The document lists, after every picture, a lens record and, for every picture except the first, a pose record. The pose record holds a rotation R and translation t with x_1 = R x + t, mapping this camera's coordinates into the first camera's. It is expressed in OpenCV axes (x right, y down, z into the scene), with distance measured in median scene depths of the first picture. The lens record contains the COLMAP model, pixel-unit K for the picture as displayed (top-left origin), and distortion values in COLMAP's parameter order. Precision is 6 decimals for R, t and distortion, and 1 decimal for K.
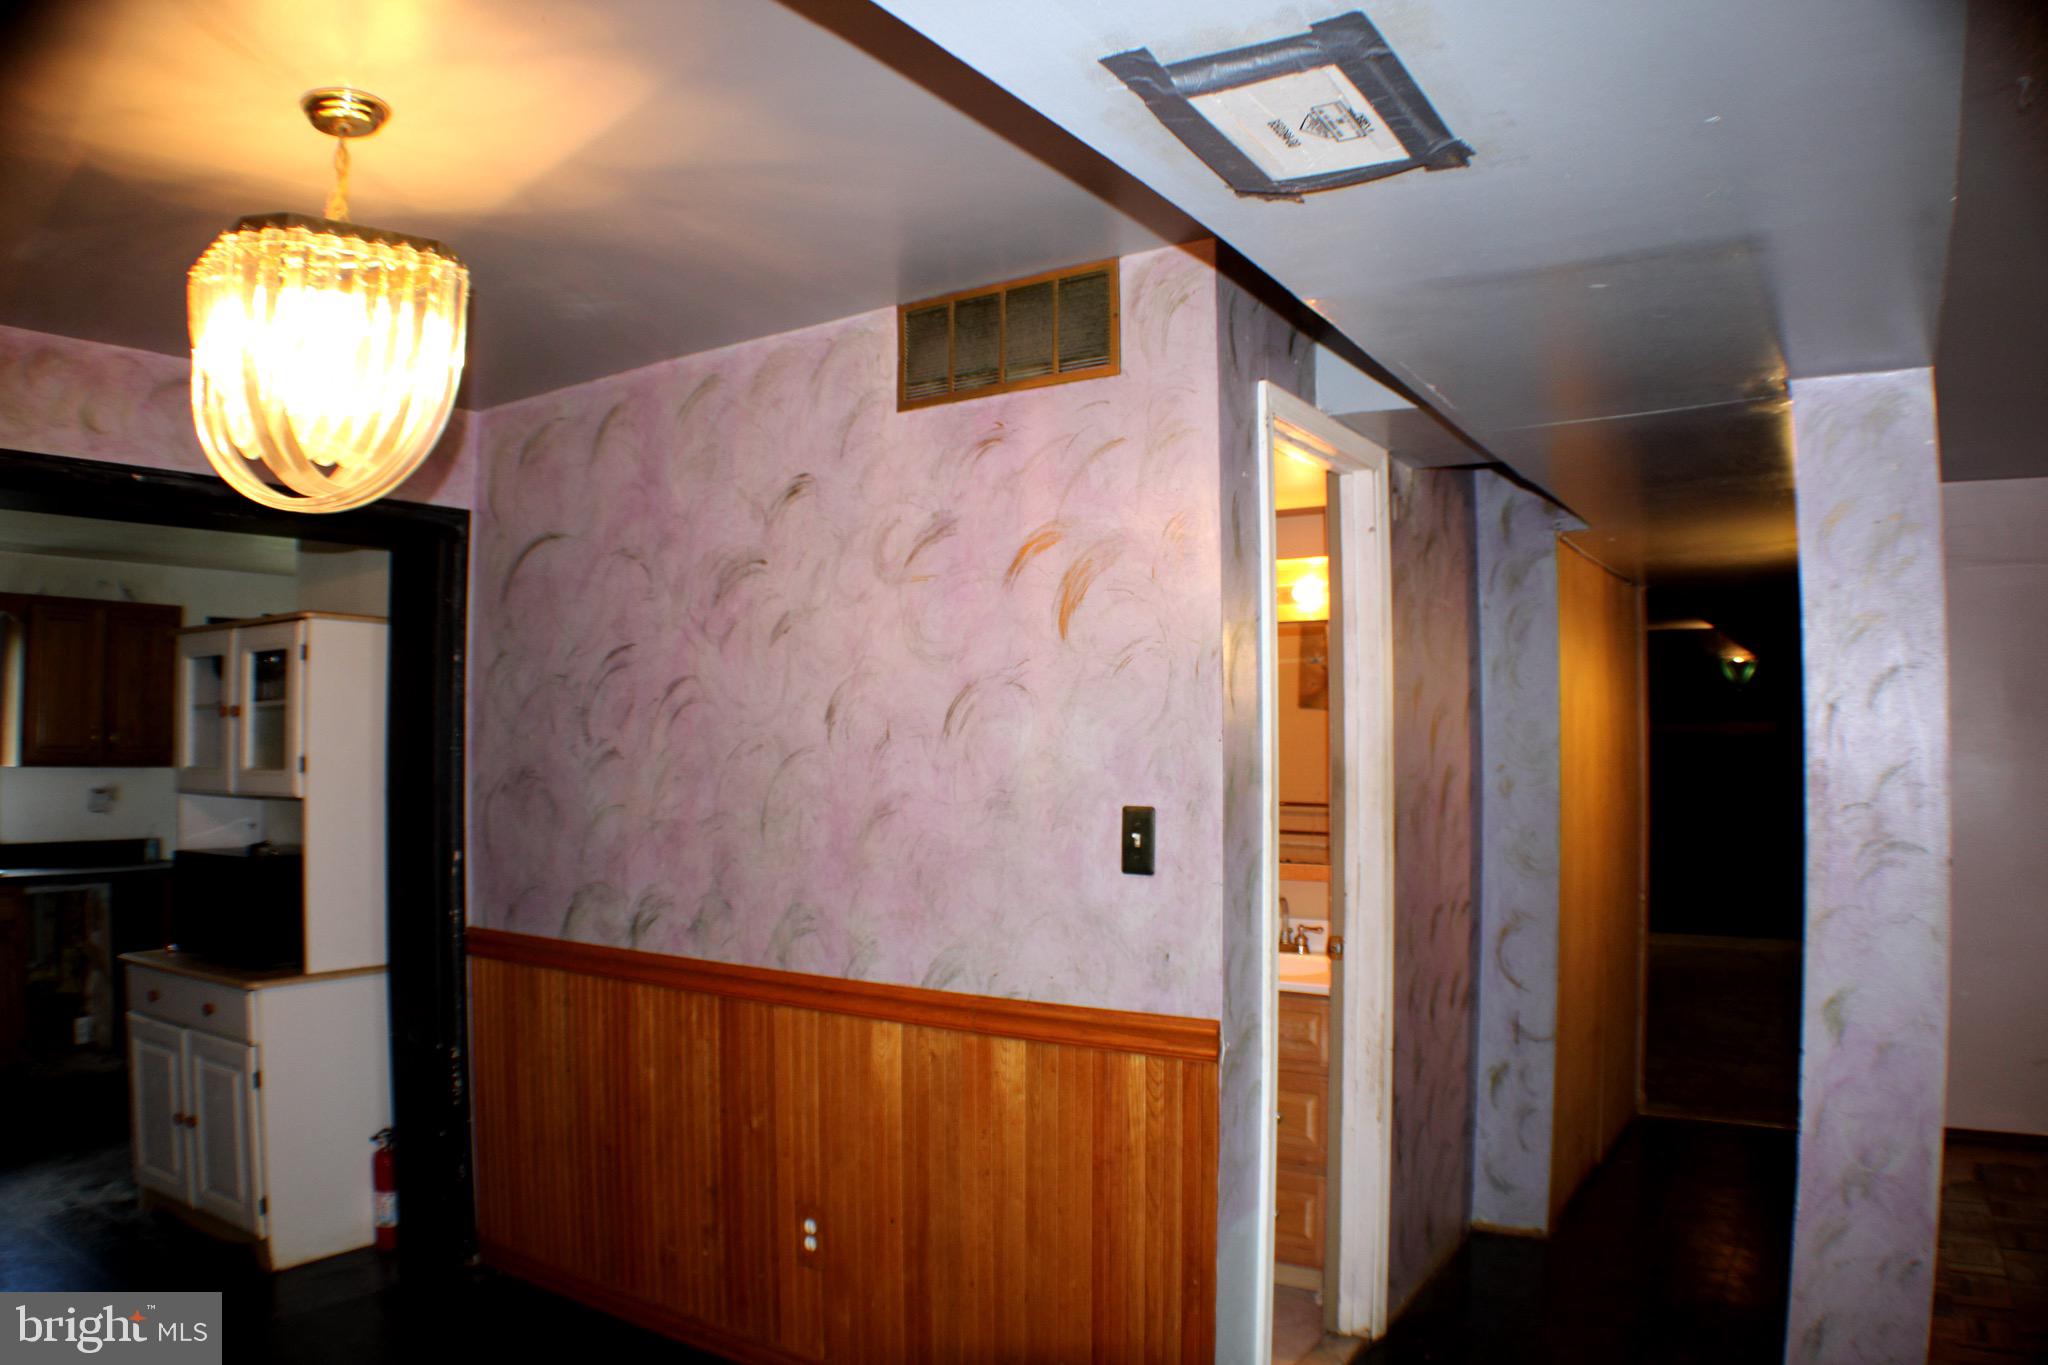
lens RADIAL K [[1466.9, 0, 1024.0], [0, 1466.9, 682.5], [0, 0, 1]] dist [-0.215691, 0.070254]
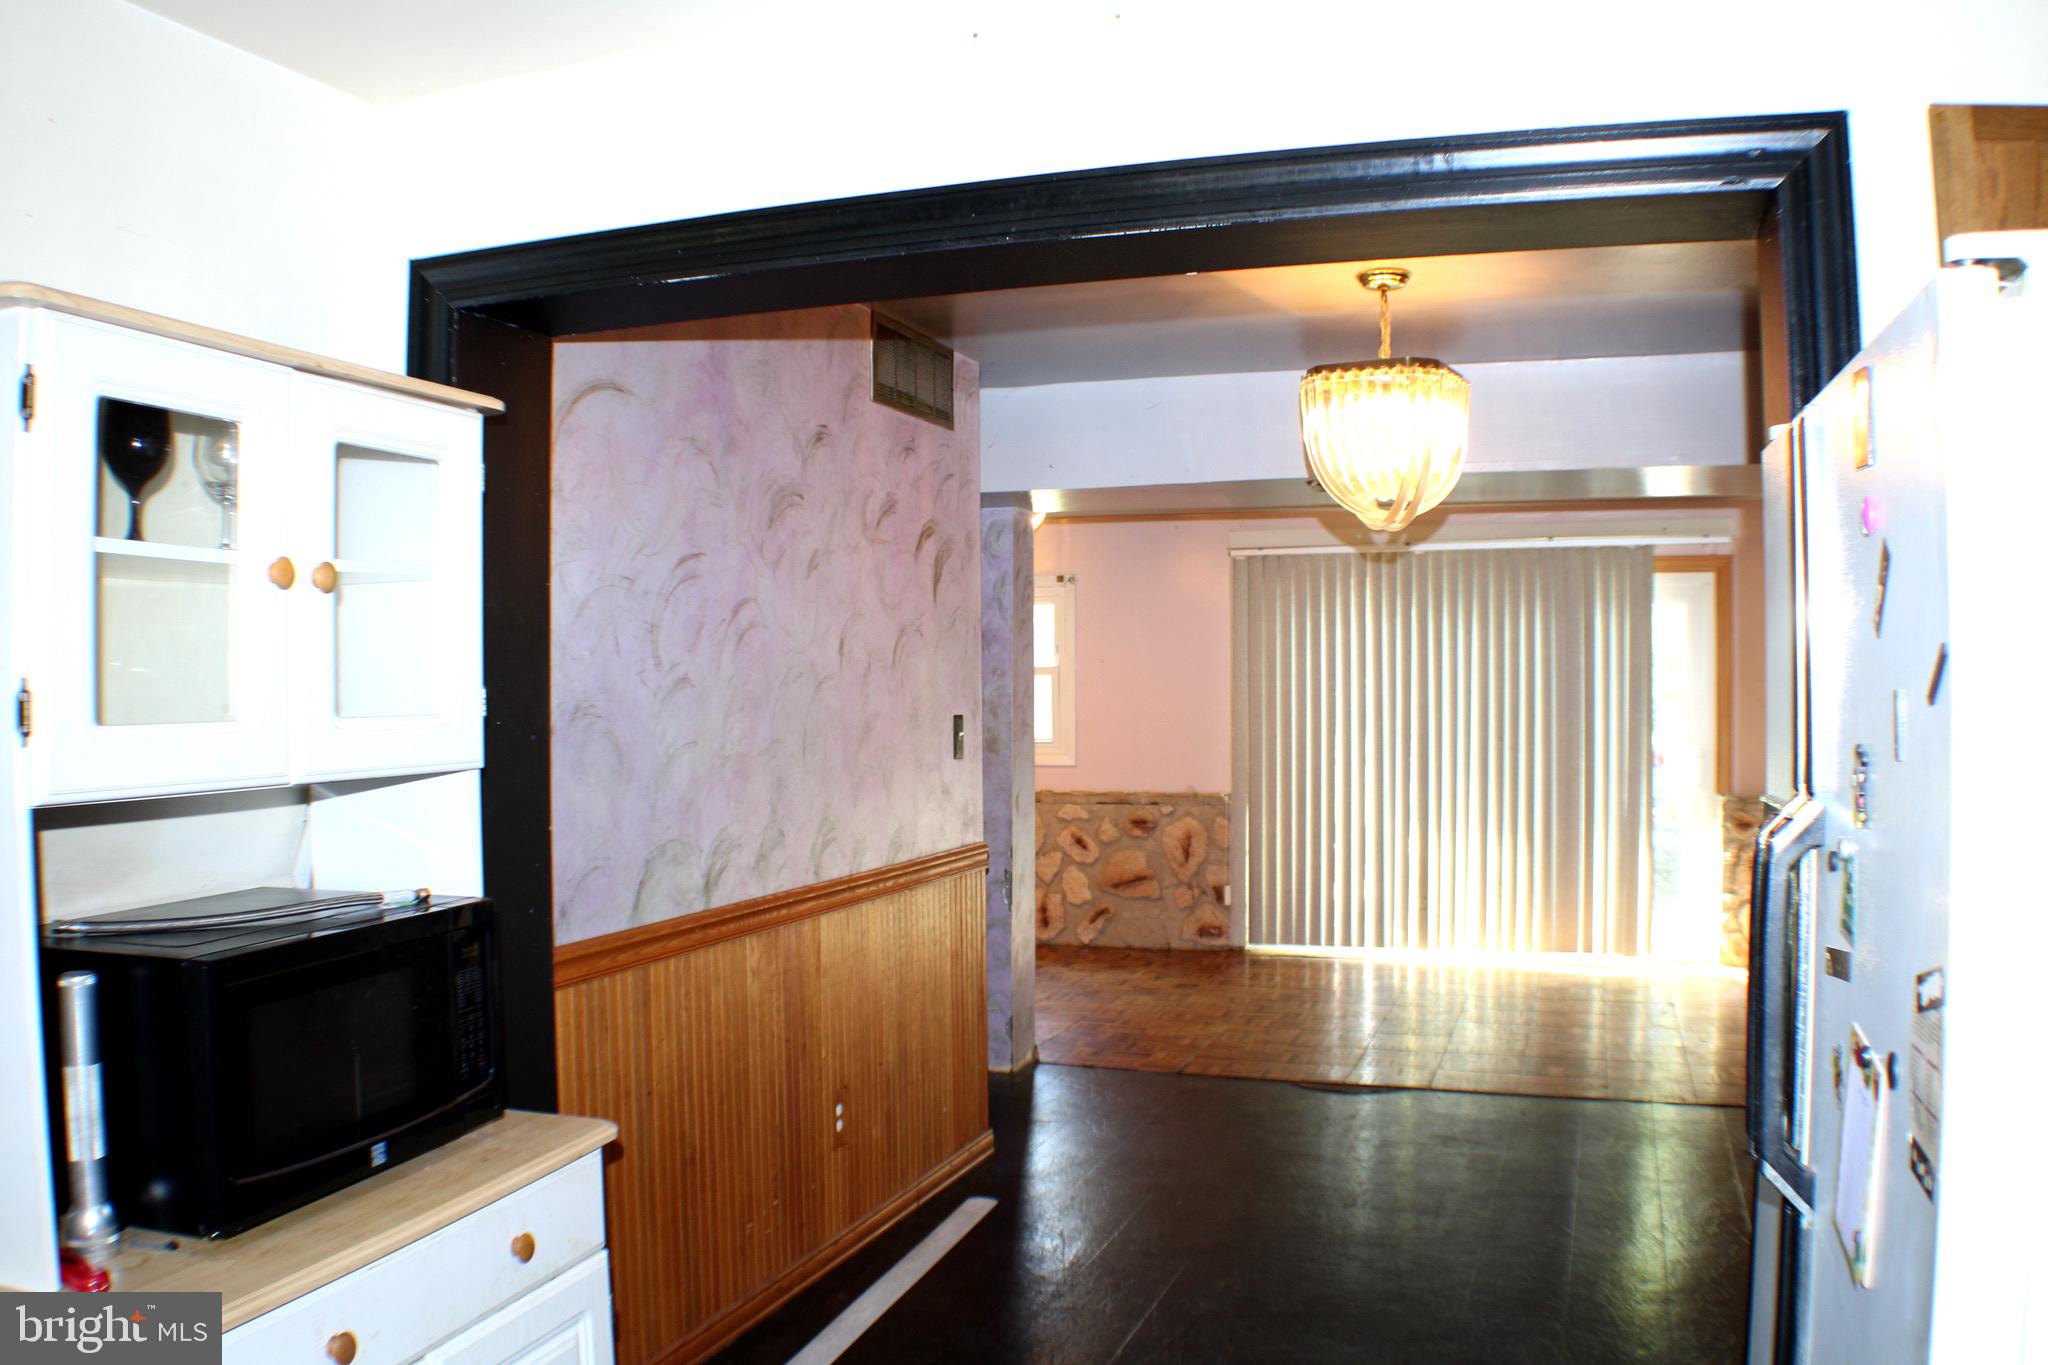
lens RADIAL K [[1669.5, 0, 1024.0], [0, 1669.5, 682.5], [0, 0, 1]] dist [-0.207768, 0.065388]
pose [[-0.263758, 0.010690, 0.964530, -1.327835], [-0.030407, 0.999349, -0.019391, 0.066353], [-0.964110, -0.034443, -0.263261, 1.124510]]
